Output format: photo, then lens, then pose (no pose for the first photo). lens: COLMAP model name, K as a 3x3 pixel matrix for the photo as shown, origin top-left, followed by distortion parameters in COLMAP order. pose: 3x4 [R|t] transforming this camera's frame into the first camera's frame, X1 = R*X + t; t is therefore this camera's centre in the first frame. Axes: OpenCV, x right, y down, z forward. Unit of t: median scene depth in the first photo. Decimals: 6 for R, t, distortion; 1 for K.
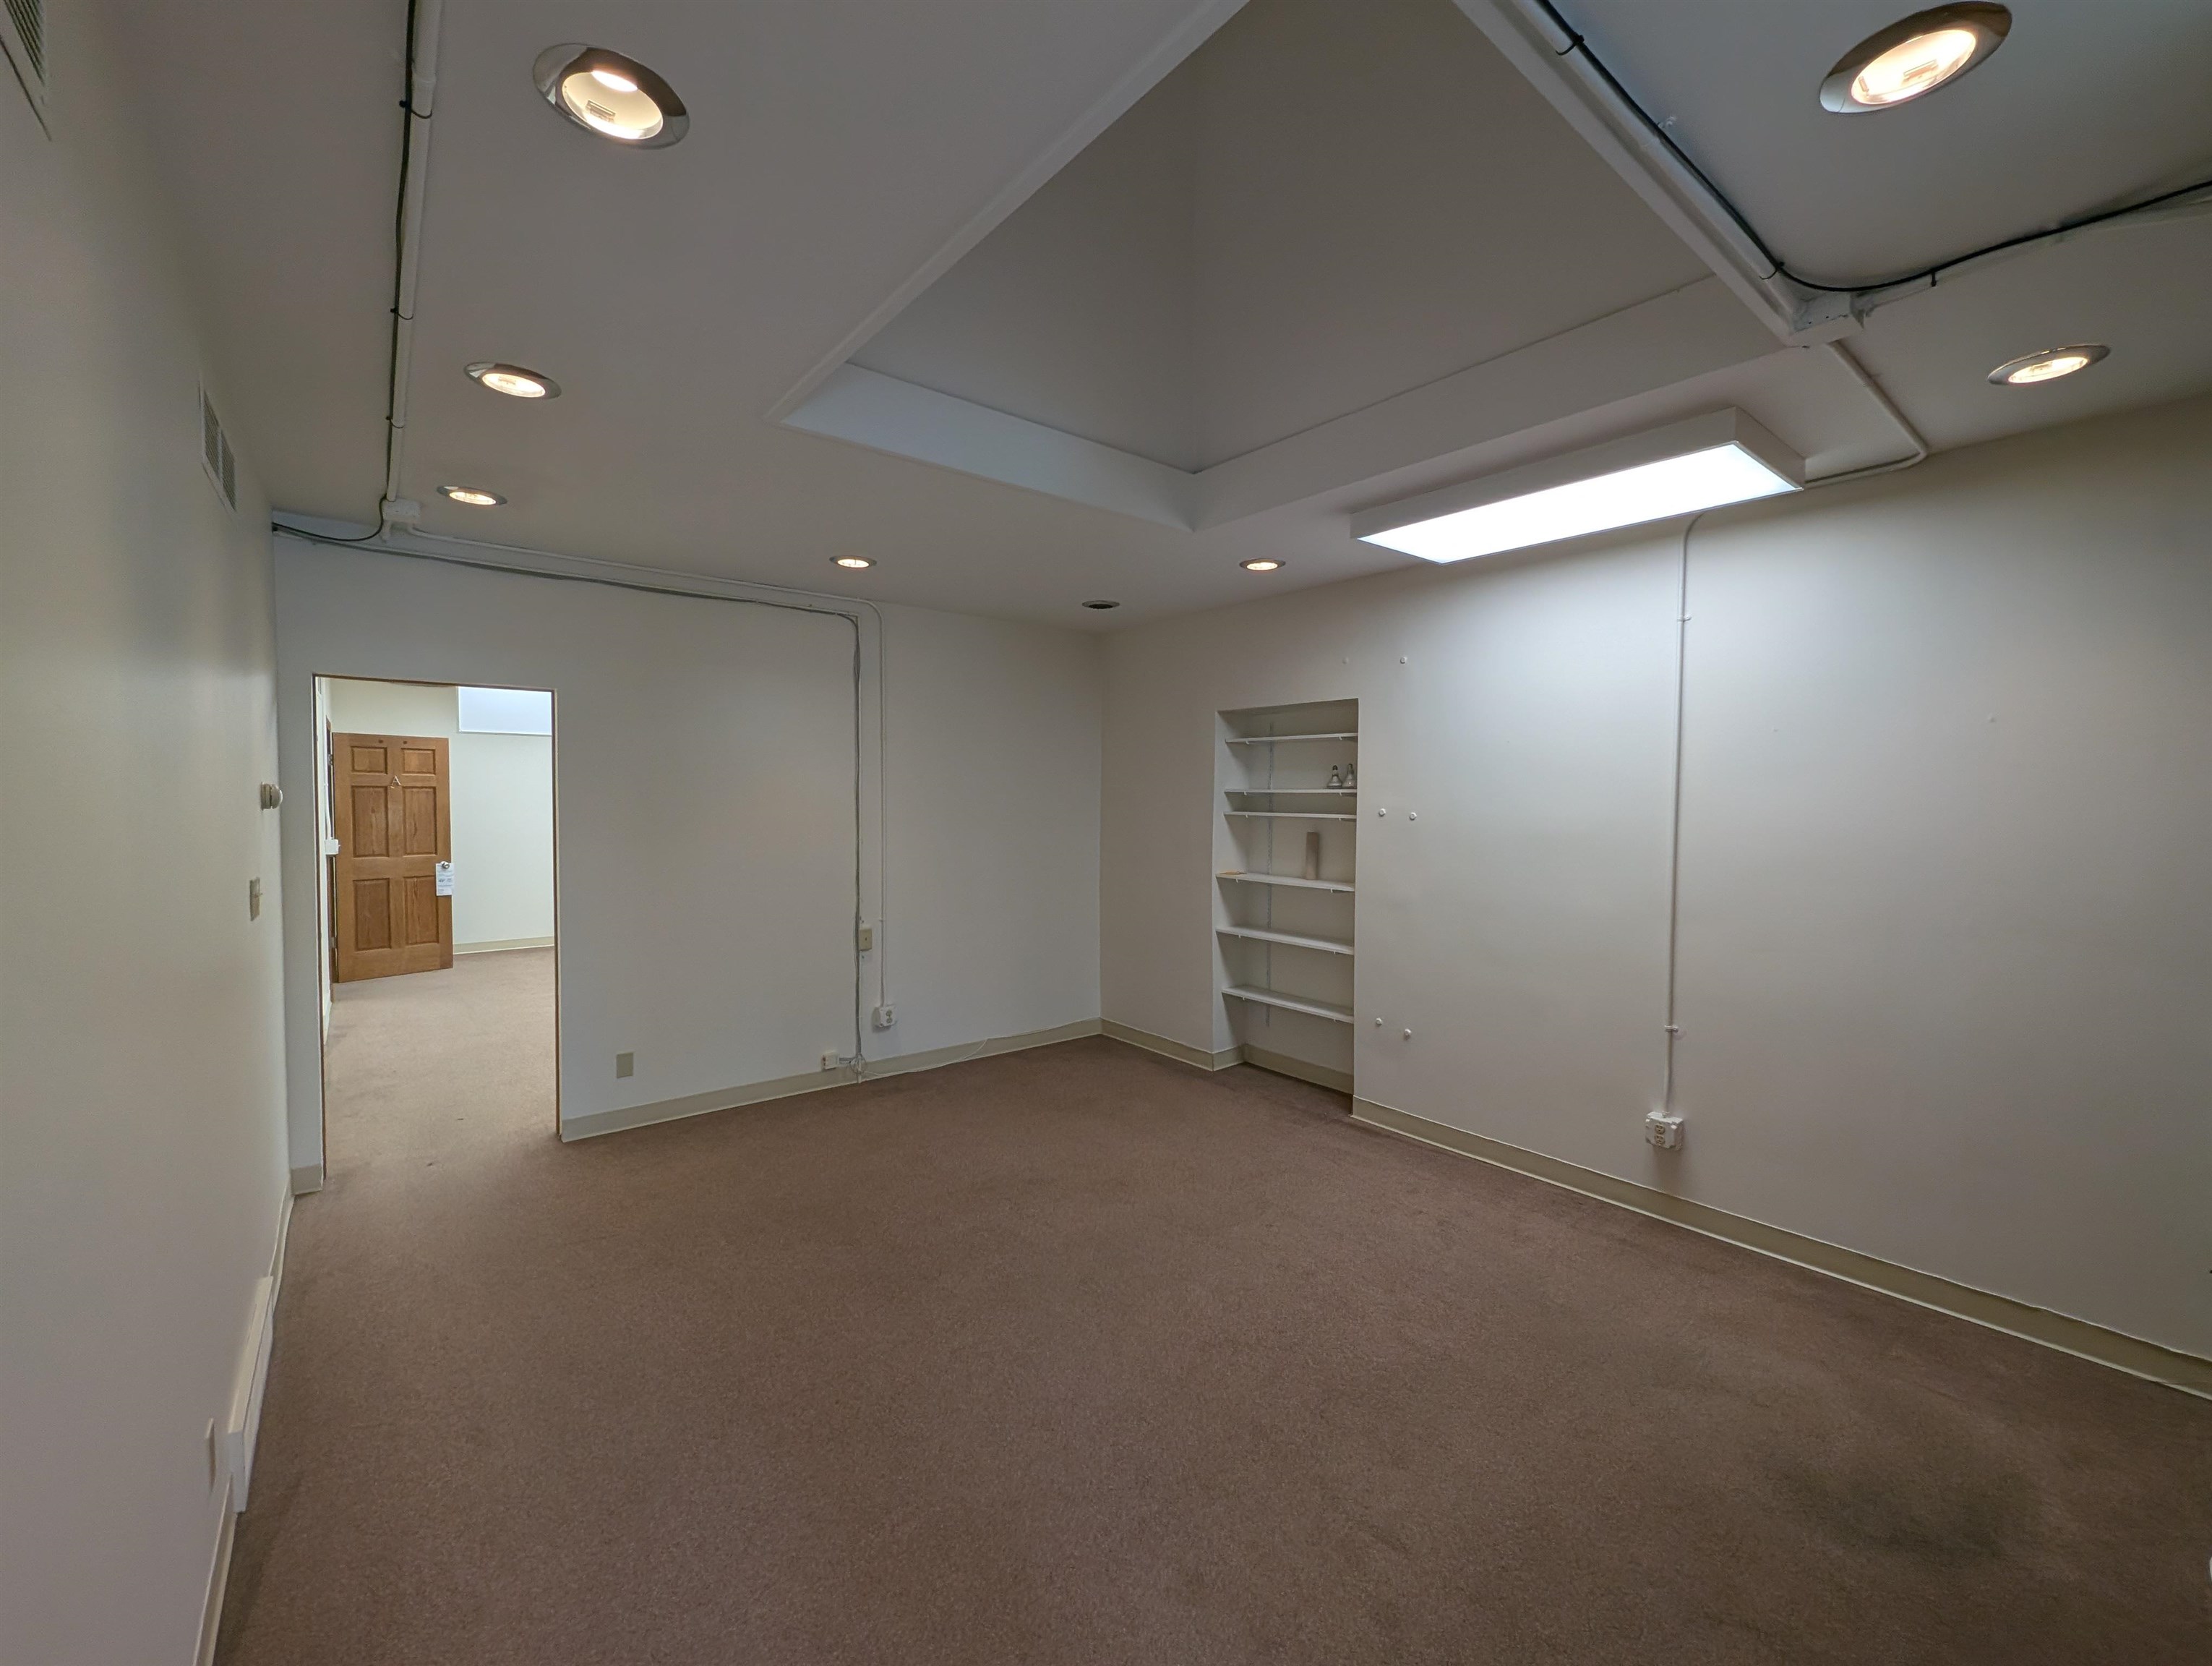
lens RADIAL K [[911.7, 0, 1108.9], [0, 911.7, 828.4], [0, 0, 1]] dist [0.008656, -0.004704]
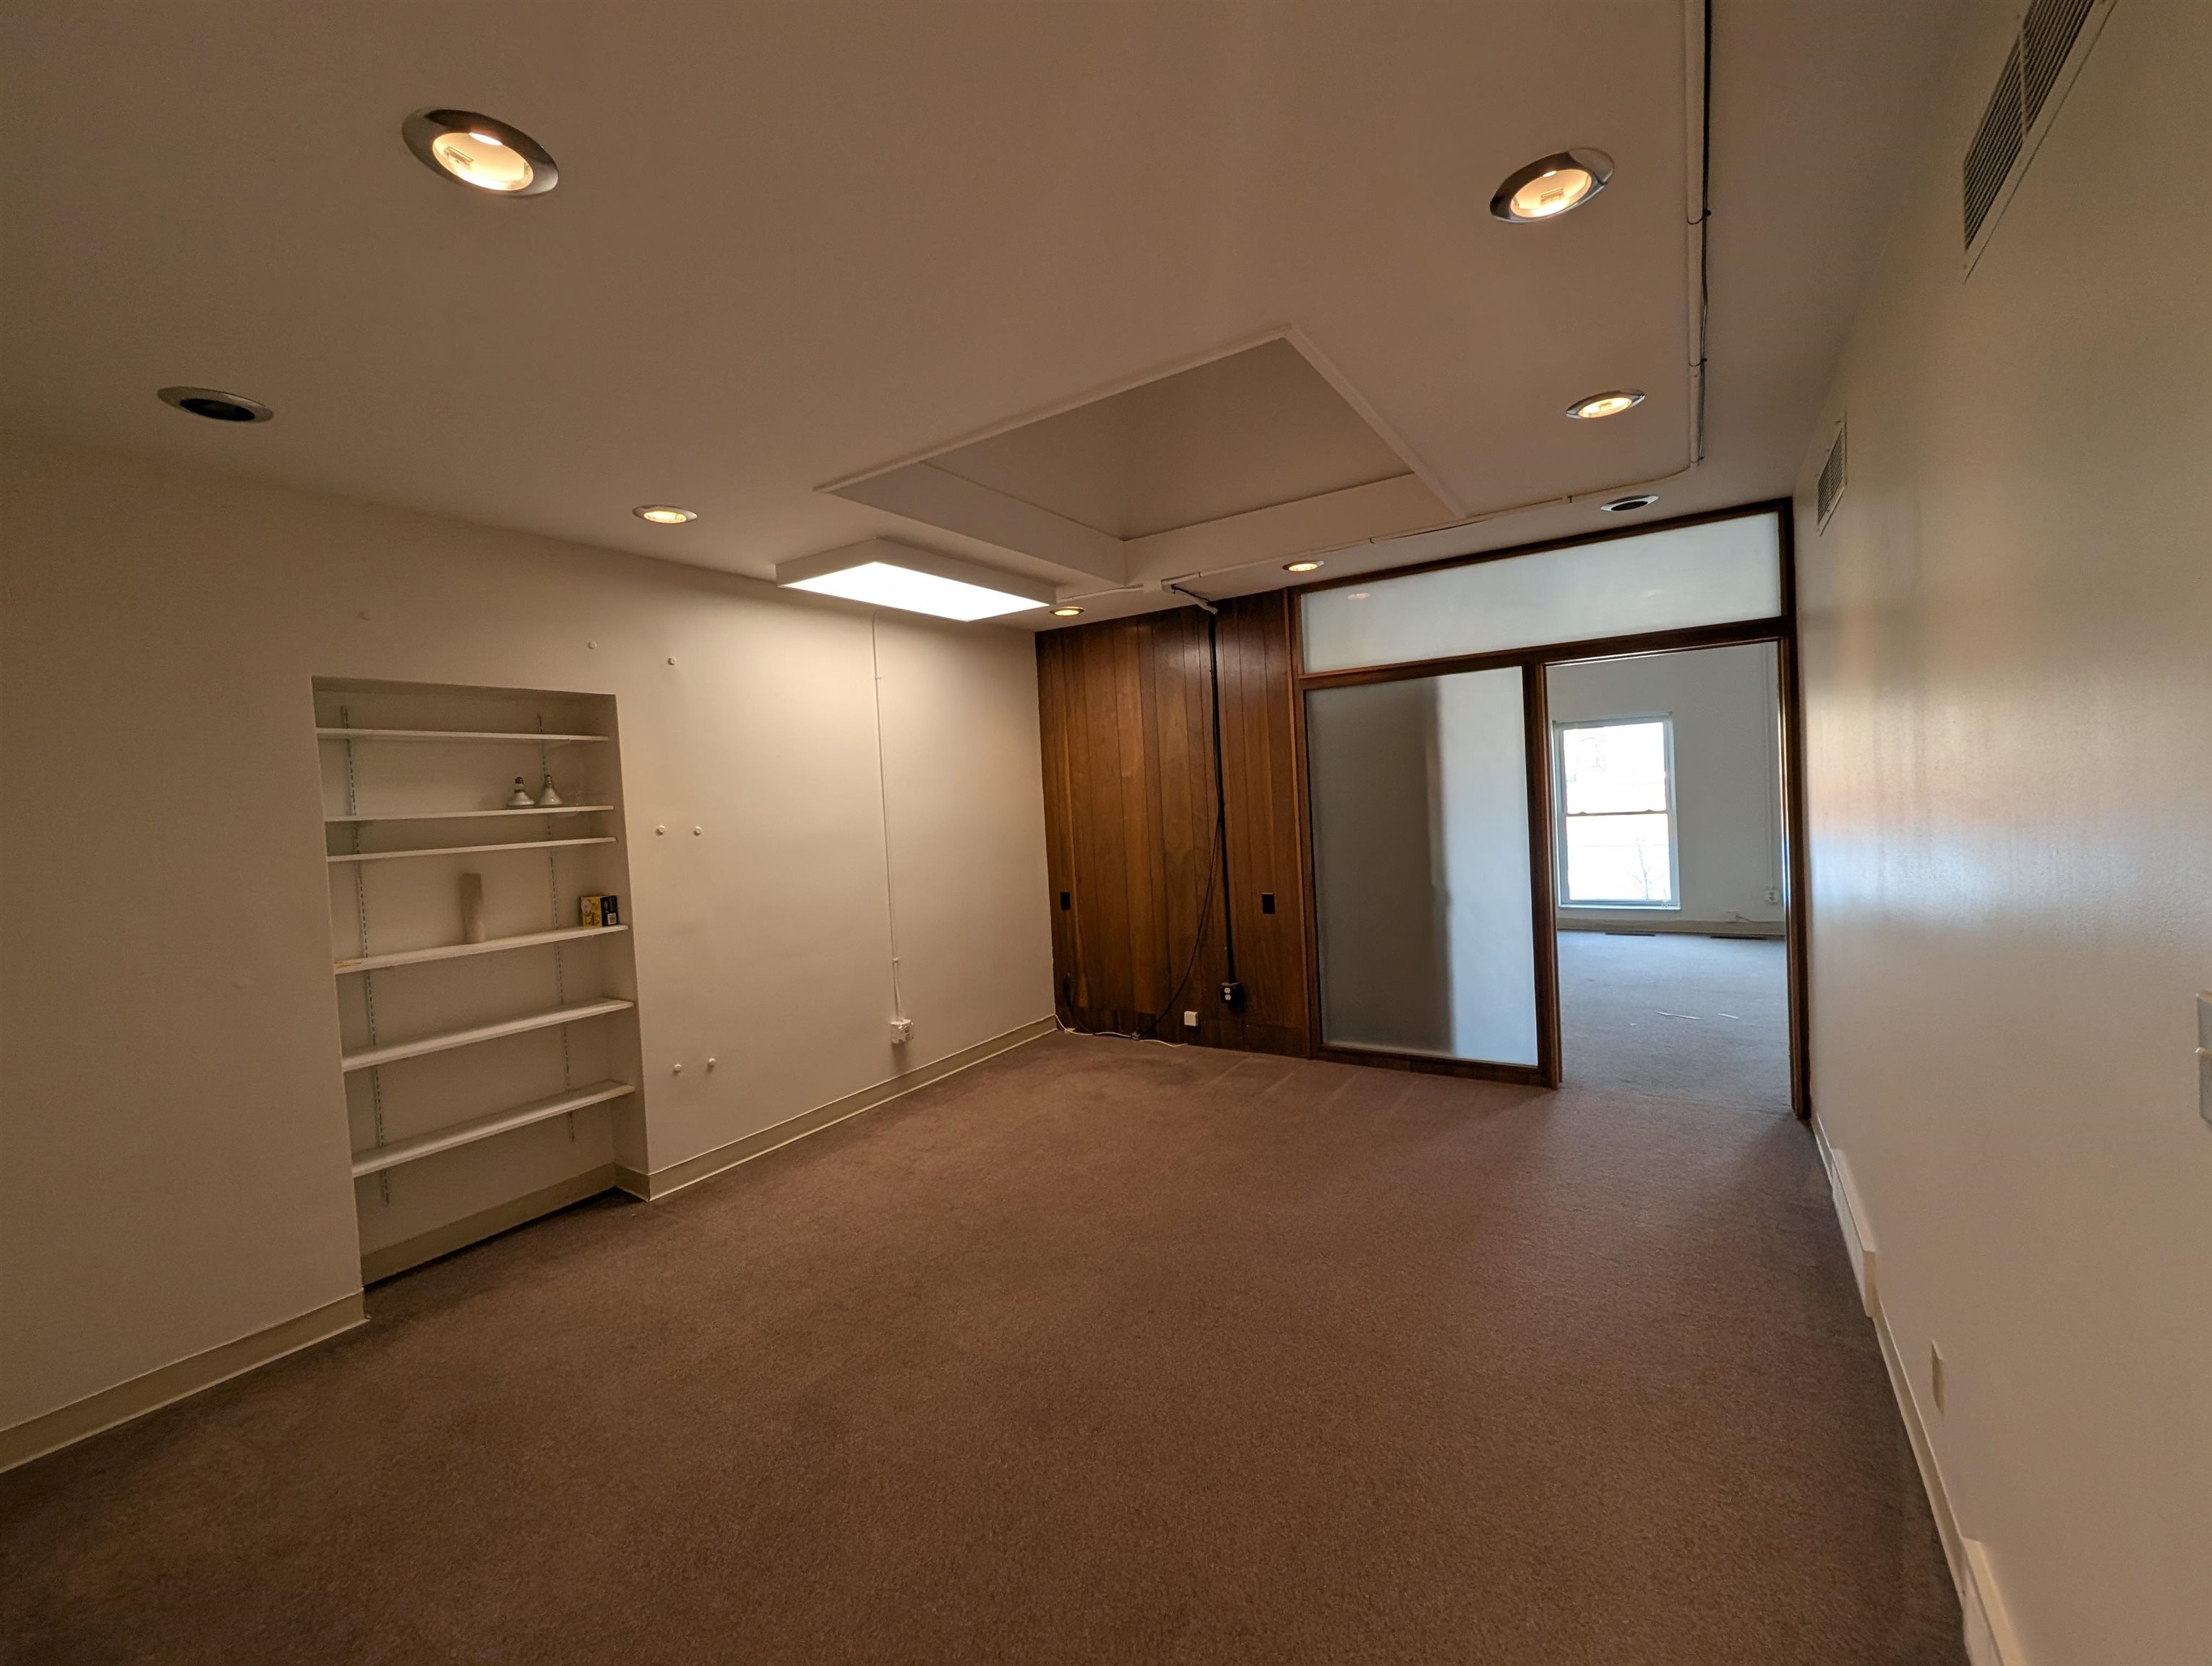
lens RADIAL K [[911.7, 0, 1108.9], [0, 911.7, 828.4], [0, 0, 1]] dist [0.008656, -0.004704]
pose [[-0.317300, -0.020553, 0.948102, -0.633467], [0.087512, 0.994865, 0.050854, -0.024327], [-0.944279, 0.099106, -0.313872, 0.822596]]
